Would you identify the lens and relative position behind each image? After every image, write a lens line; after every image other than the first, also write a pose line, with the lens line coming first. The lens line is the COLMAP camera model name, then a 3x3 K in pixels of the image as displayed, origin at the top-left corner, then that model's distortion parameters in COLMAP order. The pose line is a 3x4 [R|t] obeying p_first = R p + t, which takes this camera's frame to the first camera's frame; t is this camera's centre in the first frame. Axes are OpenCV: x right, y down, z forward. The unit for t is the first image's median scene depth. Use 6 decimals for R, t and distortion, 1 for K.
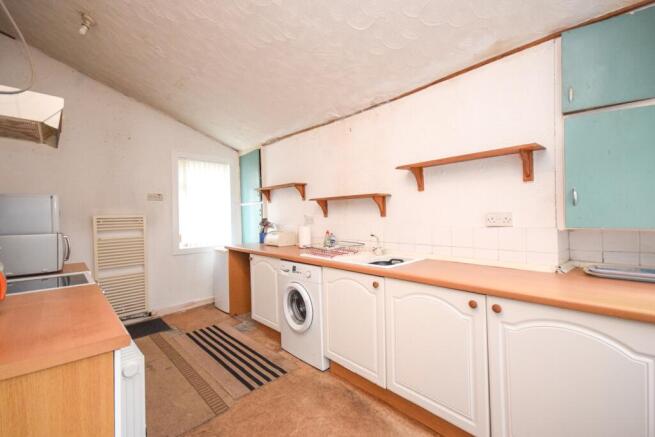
lens RADIAL K [[291.5, 0, 327.5], [0, 291.5, 218.5], [0, 0, 1]] dist [0.000880, 0.000078]
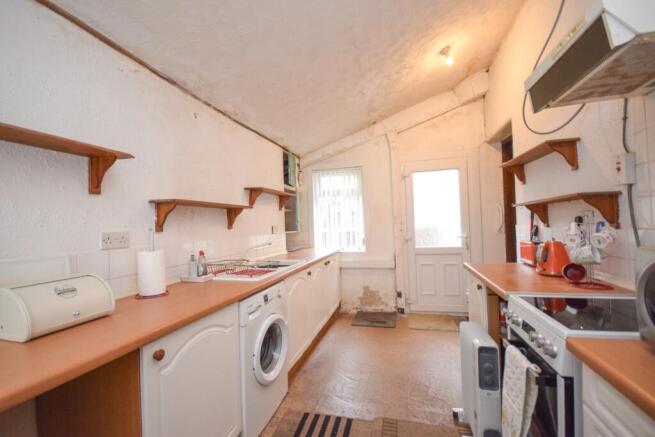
lens RADIAL K [[291.5, 0, 327.5], [0, 291.5, 218.5], [0, 0, 1]] dist [0.000880, 0.000078]
pose [[-0.538413, 0.046753, 0.841383, -0.788593], [0.043979, 0.998658, -0.027349, -0.001479], [-0.841533, 0.022278, -0.539747, 1.208640]]
